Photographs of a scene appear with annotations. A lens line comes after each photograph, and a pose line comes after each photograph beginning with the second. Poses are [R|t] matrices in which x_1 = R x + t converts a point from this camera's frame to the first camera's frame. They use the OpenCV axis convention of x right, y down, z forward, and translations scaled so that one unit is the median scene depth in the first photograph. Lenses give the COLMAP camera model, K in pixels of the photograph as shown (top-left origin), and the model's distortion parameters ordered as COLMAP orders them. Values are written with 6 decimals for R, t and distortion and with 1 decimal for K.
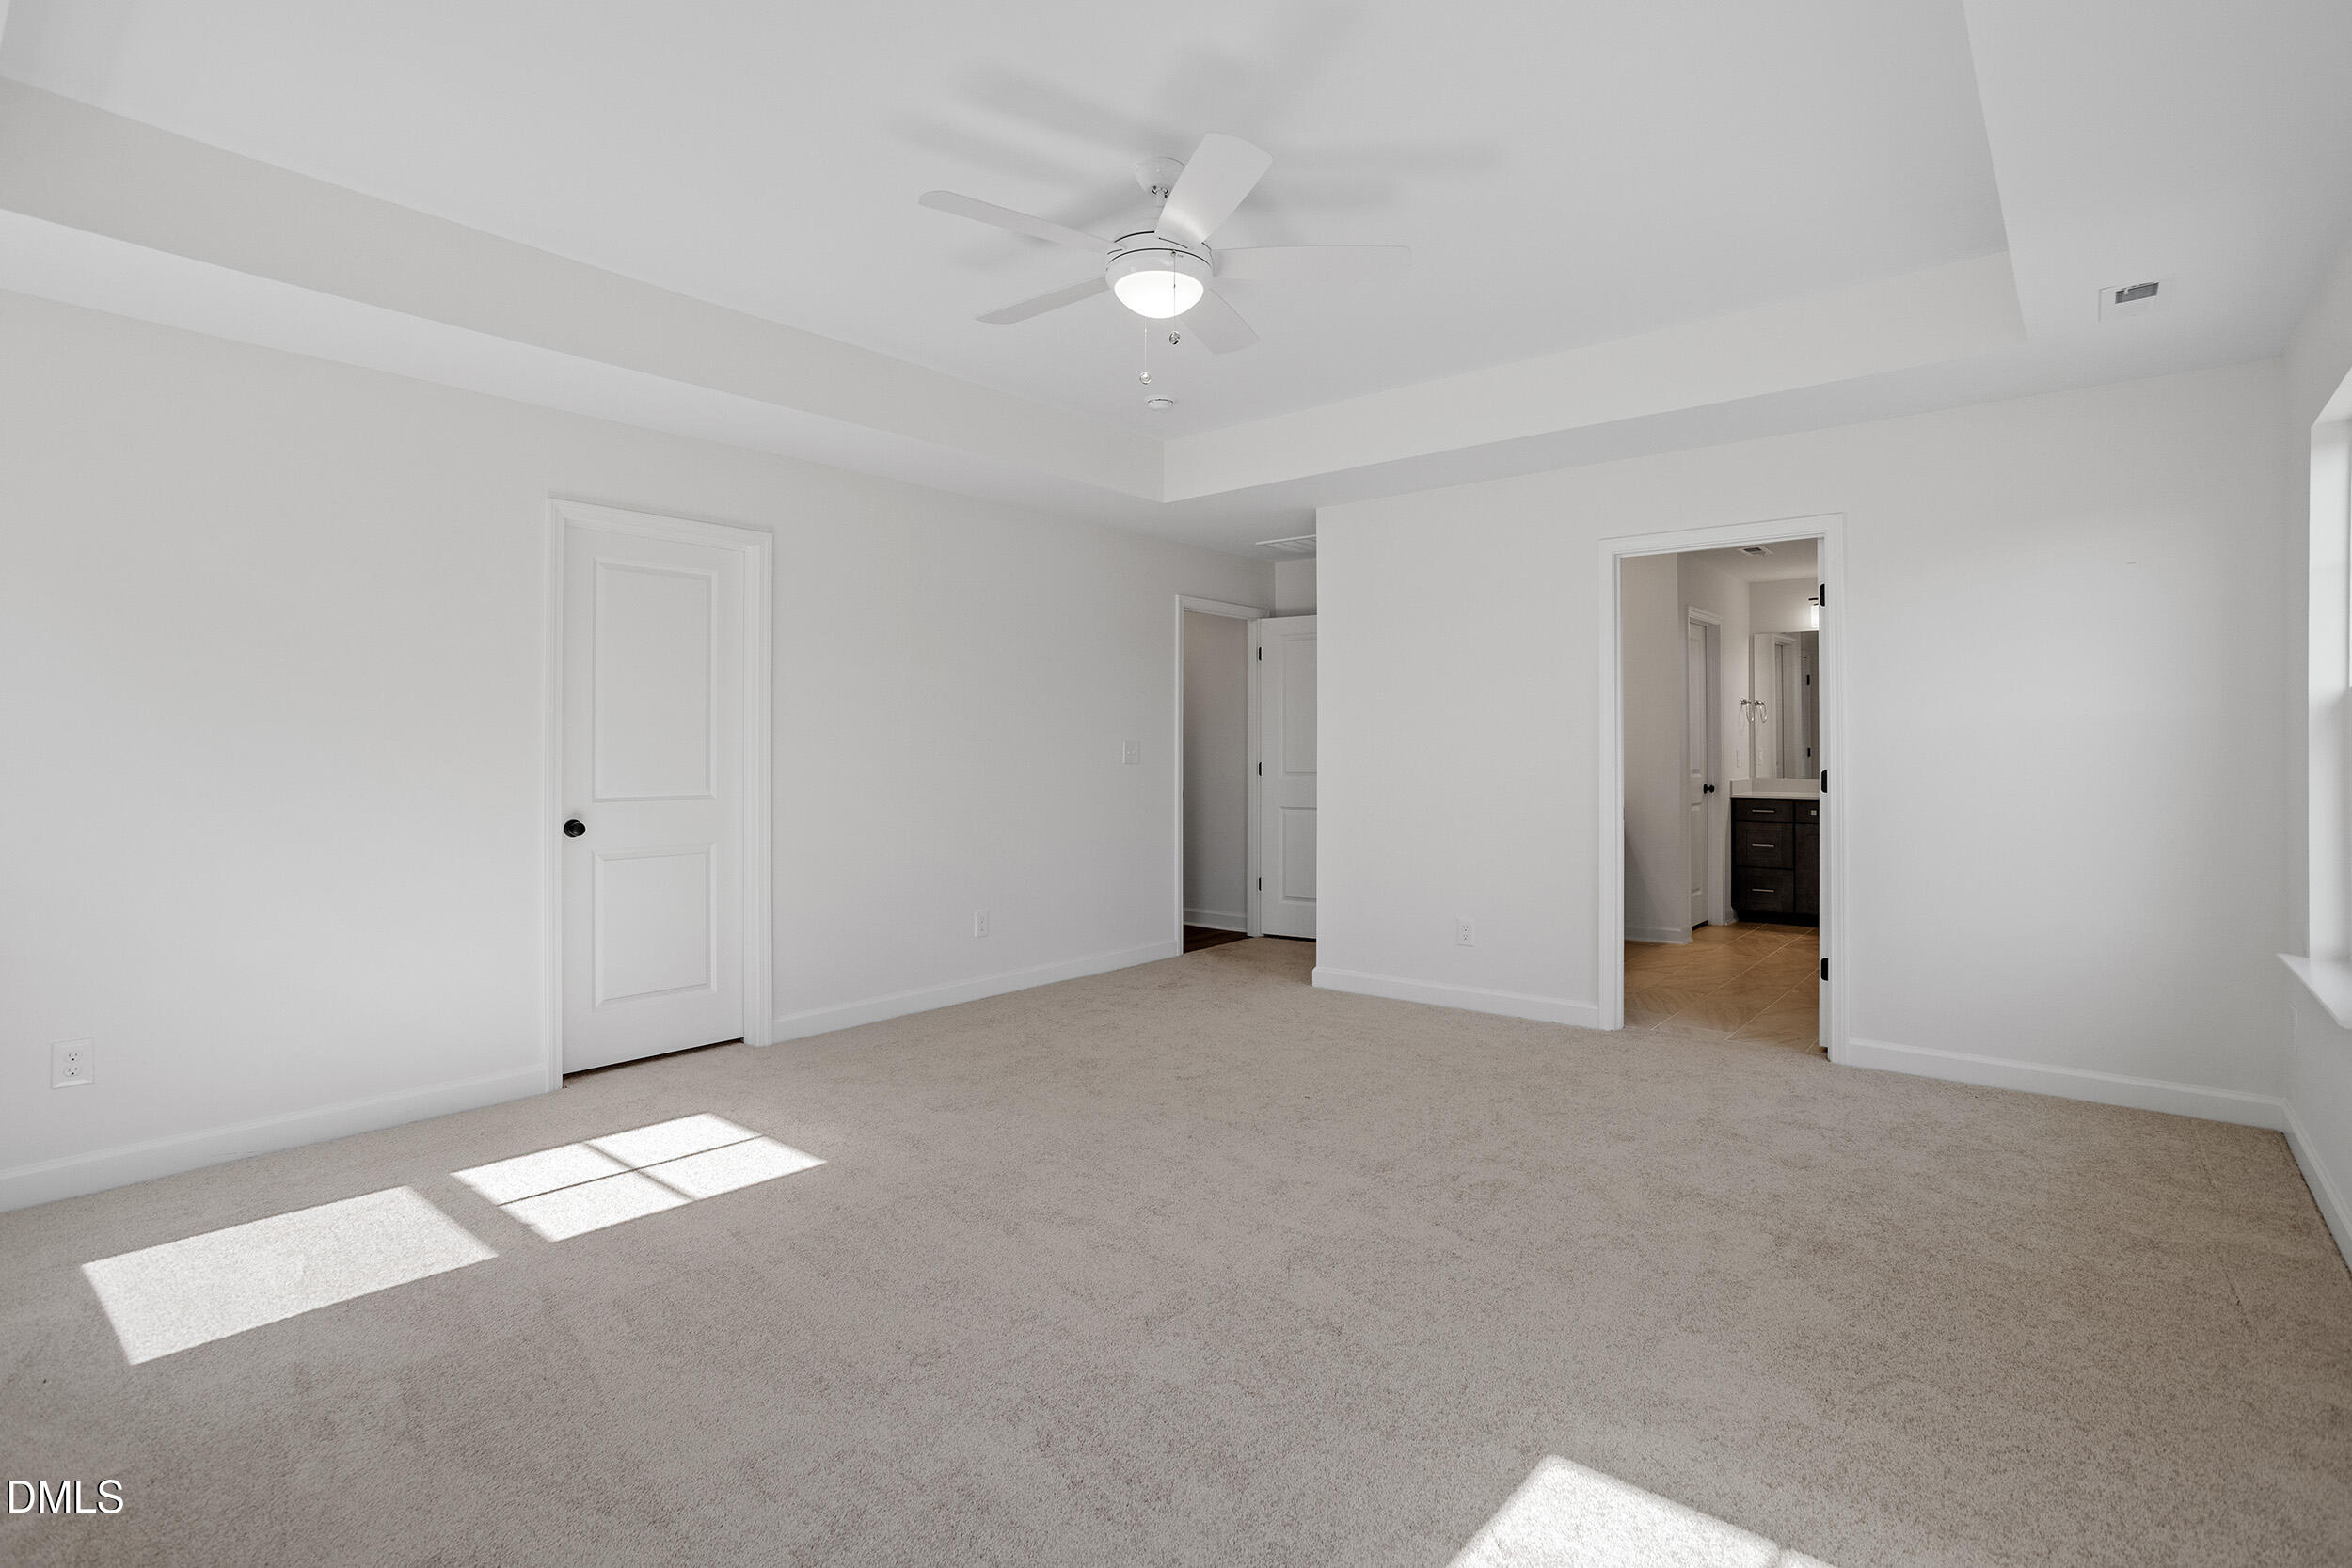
lens RADIAL K [[1145.2, 0, 1187.5], [0, 1145.2, 756.4], [0, 0, 1]] dist [-0.049197, 0.029404]
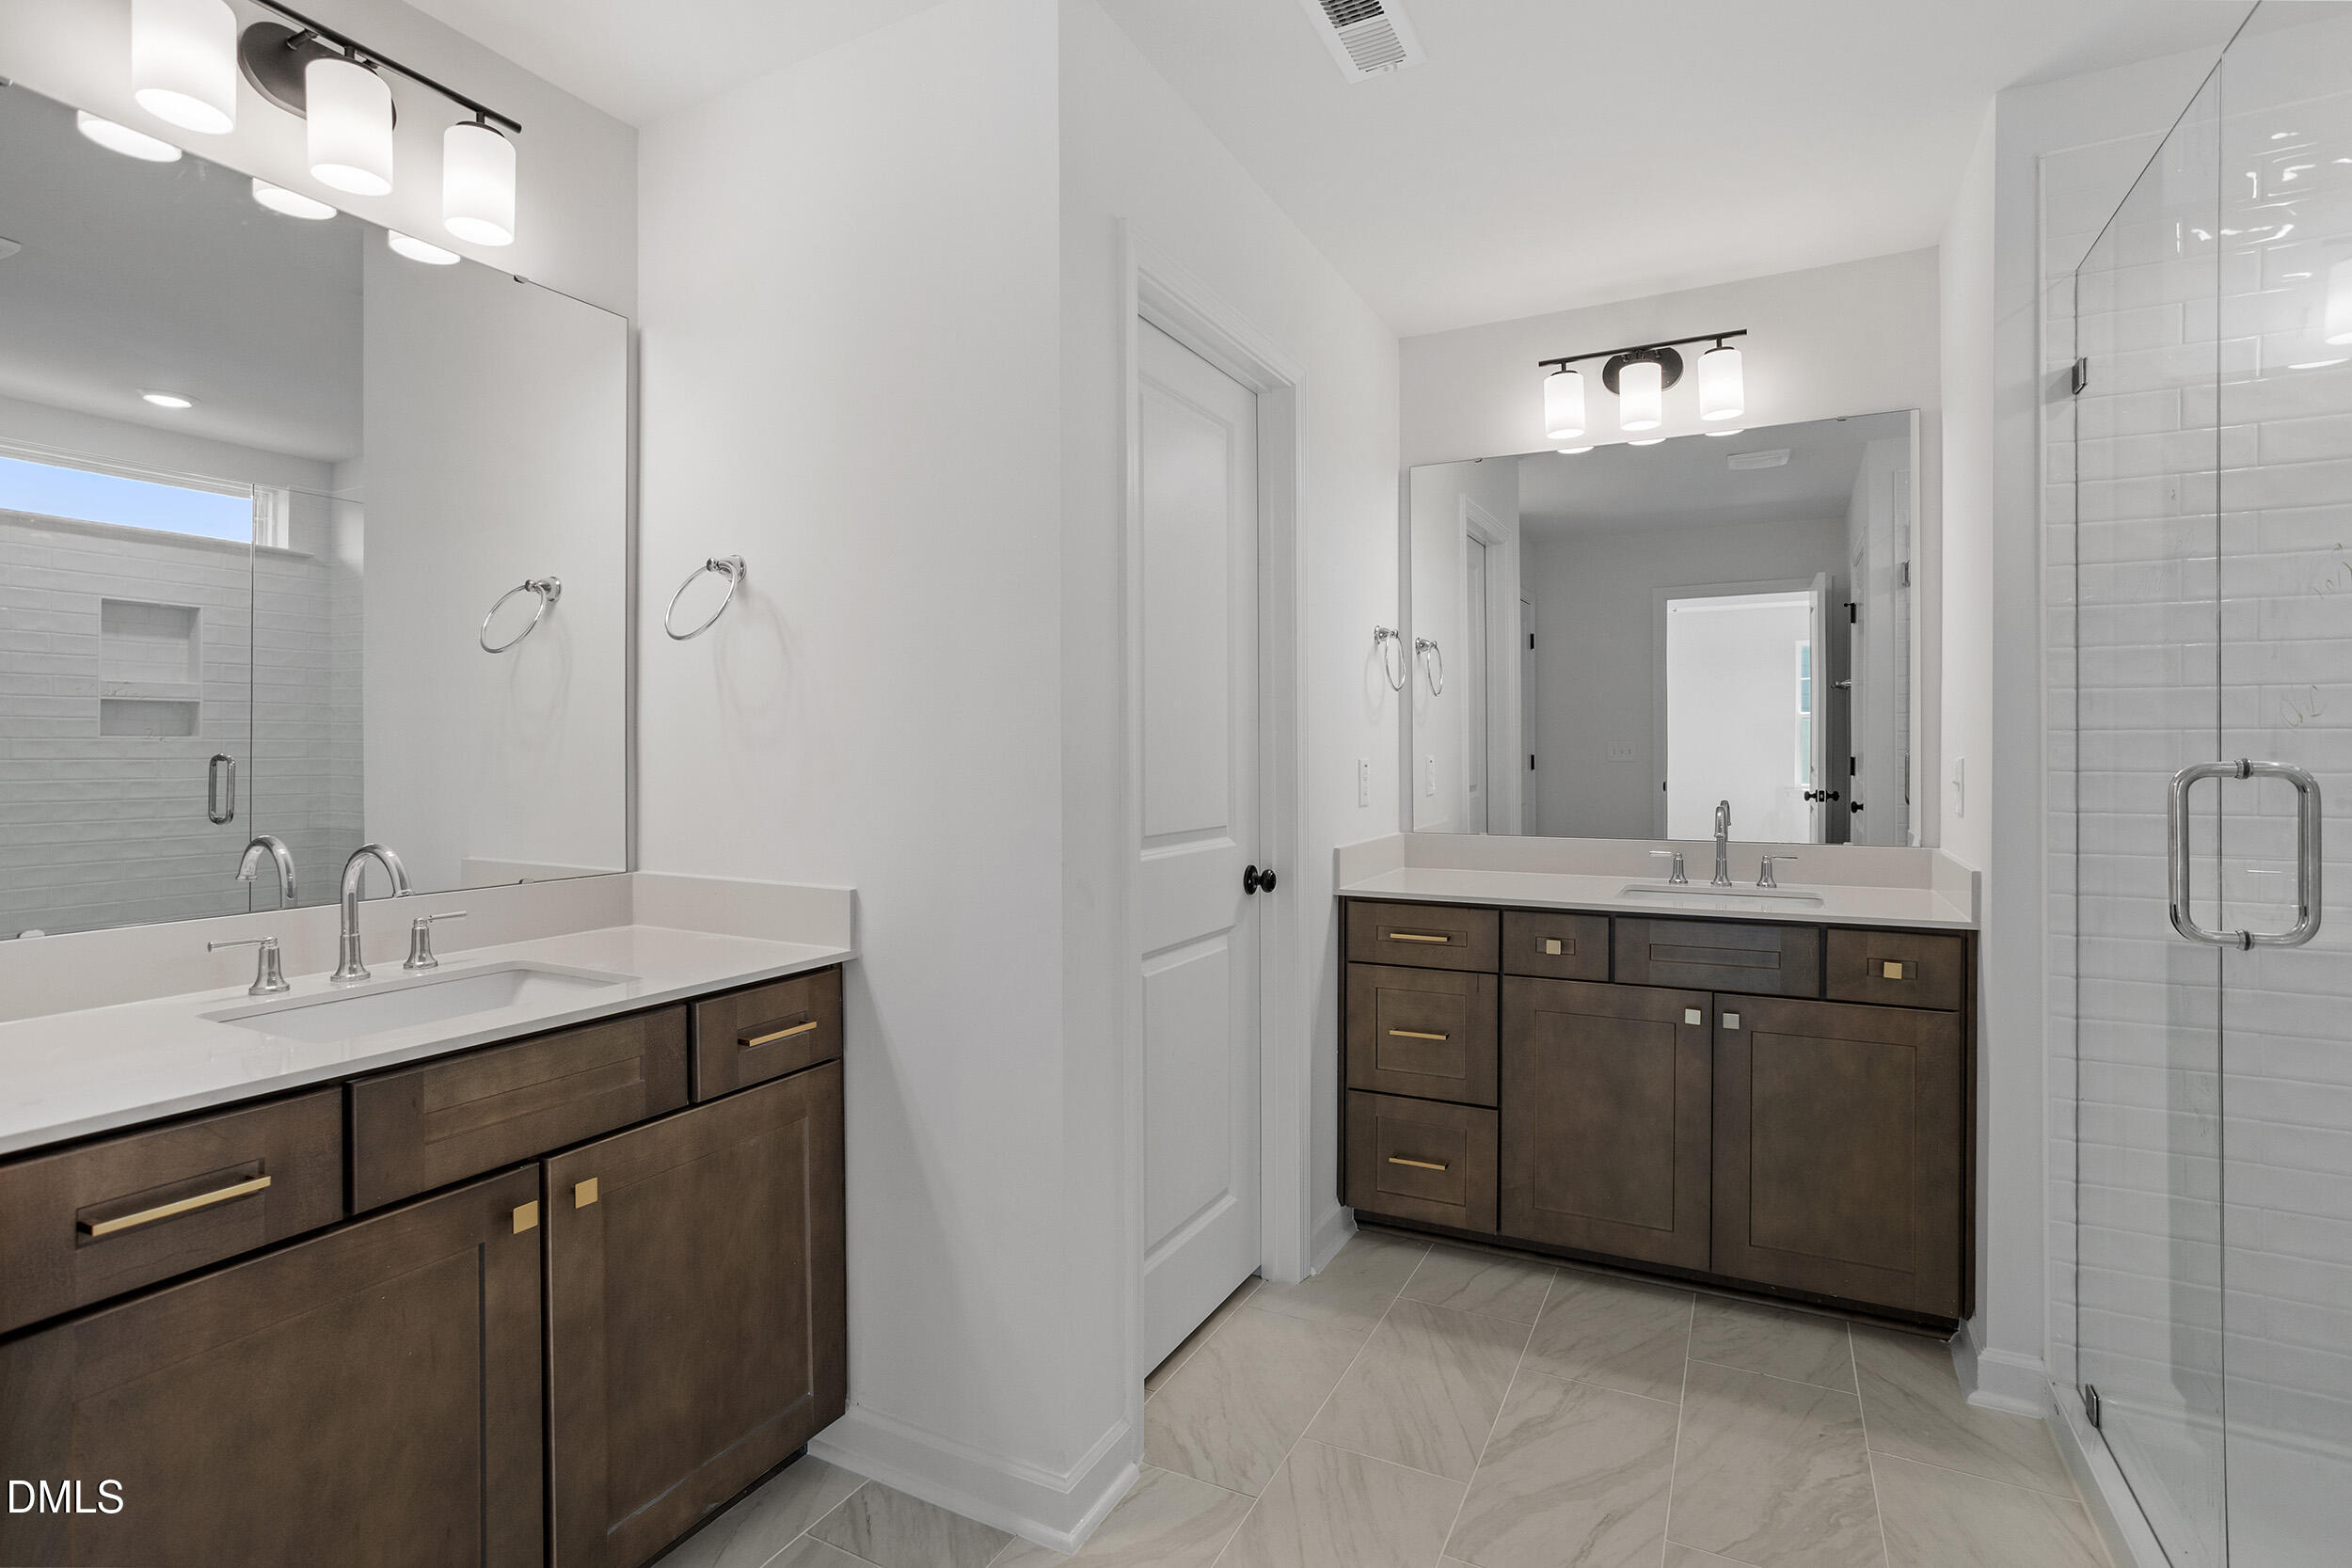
lens RADIAL K [[1145.2, 0, 1187.5], [0, 1145.2, 756.4], [0, 0, 1]] dist [-0.049197, 0.029404]
pose [[0.976867, 0.002528, 0.213832, 0.357562], [-0.003230, 0.999990, 0.002933, -0.008191], [-0.213823, -0.003556, 0.976866, 0.661746]]
